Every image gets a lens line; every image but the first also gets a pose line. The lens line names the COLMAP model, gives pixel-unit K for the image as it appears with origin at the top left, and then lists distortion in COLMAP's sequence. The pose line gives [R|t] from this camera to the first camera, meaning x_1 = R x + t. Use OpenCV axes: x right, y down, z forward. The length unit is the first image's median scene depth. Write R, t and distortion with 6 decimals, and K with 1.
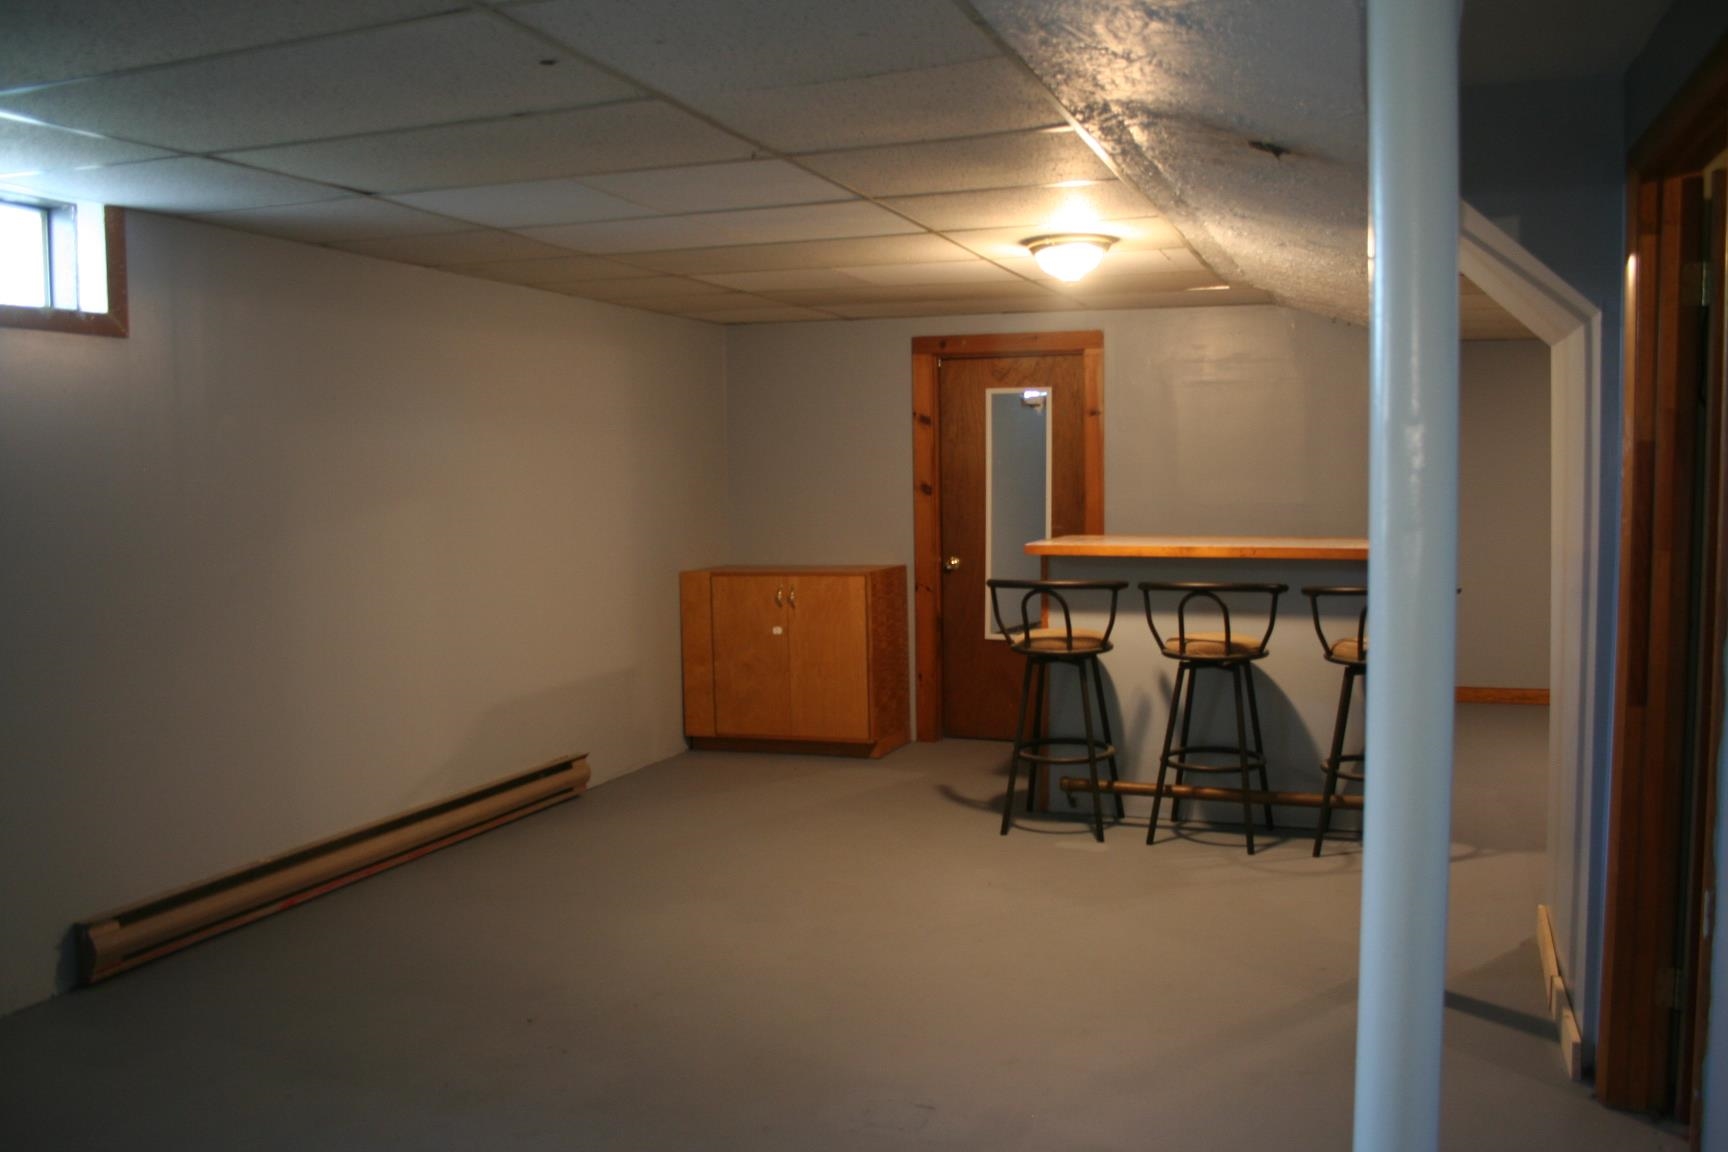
lens RADIAL K [[1464.2, 0, 873.0], [0, 1464.2, 590.1], [0, 0, 1]] dist [-0.142129, 0.103783]
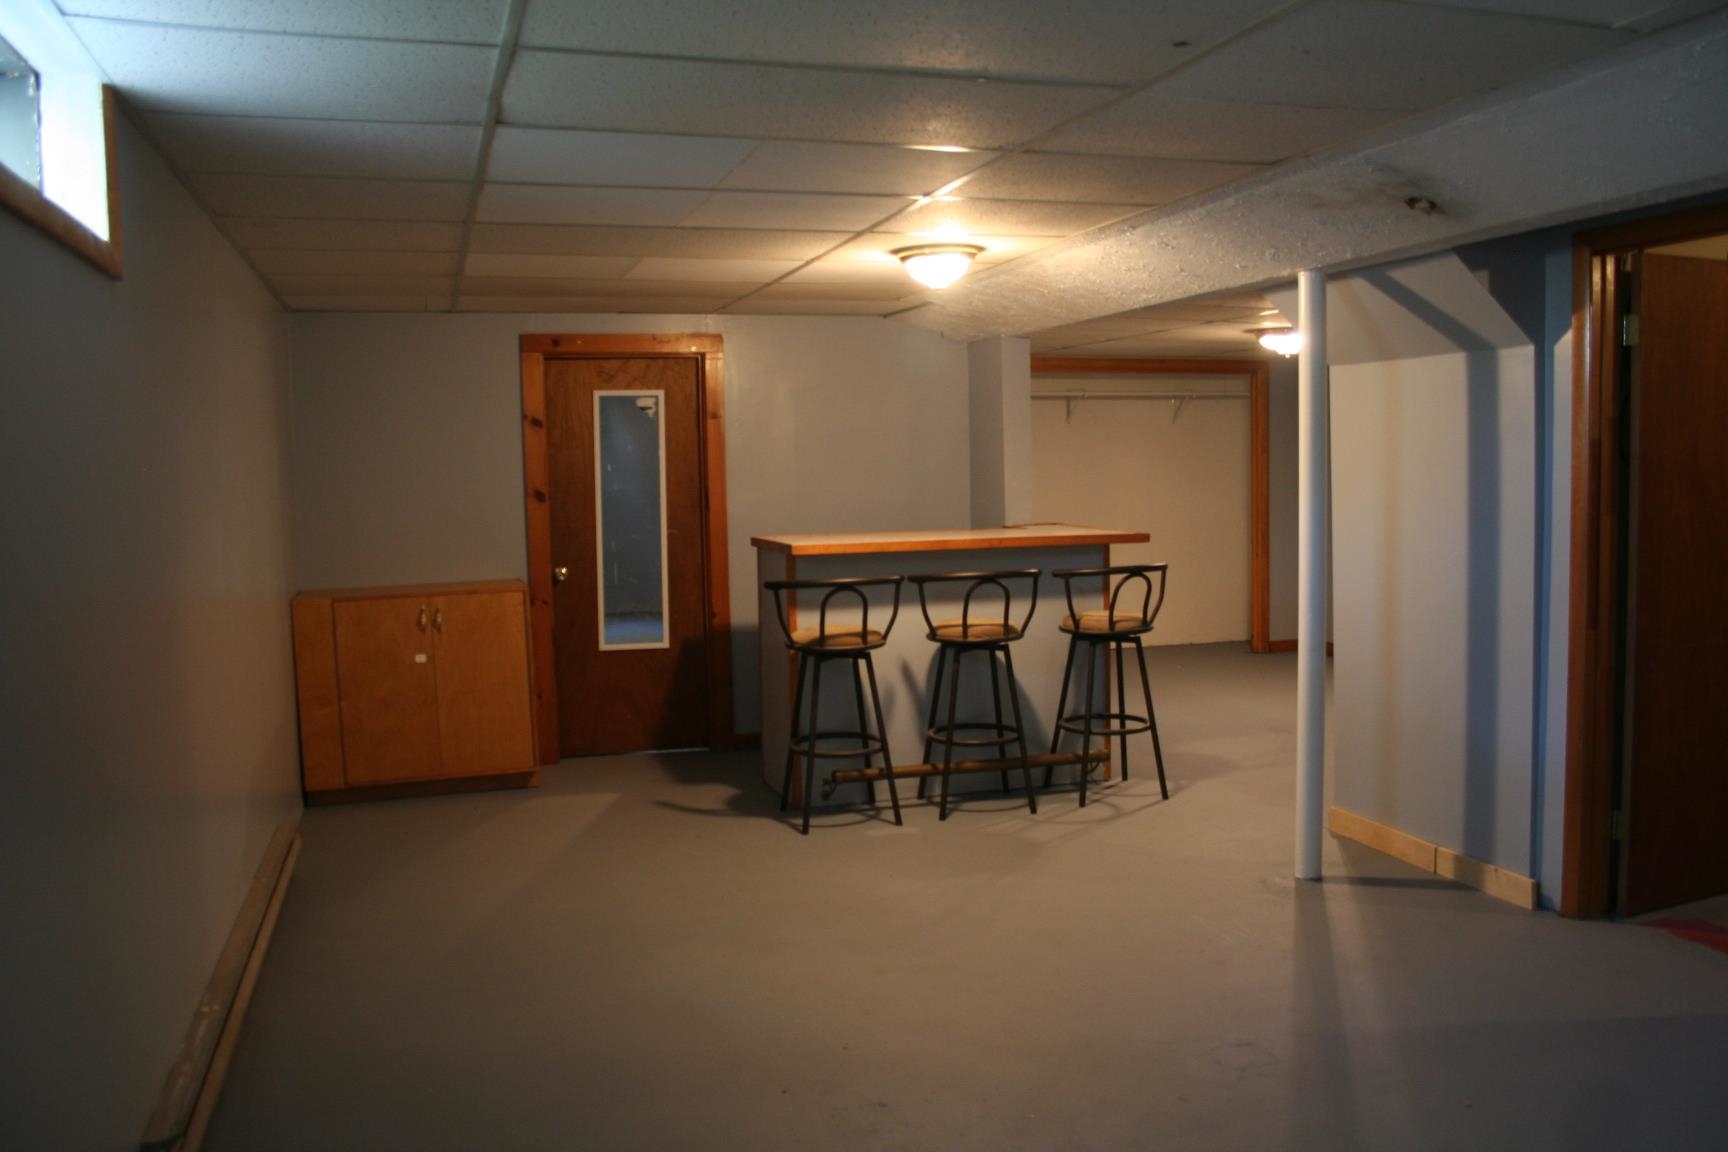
lens RADIAL K [[1464.2, 0, 878.9], [0, 1464.2, 568.2], [0, 0, 1]] dist [-0.142129, 0.103783]
pose [[0.785438, -0.047655, 0.617103, -0.411675], [0.062087, 0.998069, -0.001949, -0.008405], [-0.615818, 0.039845, 0.786880, 0.148240]]
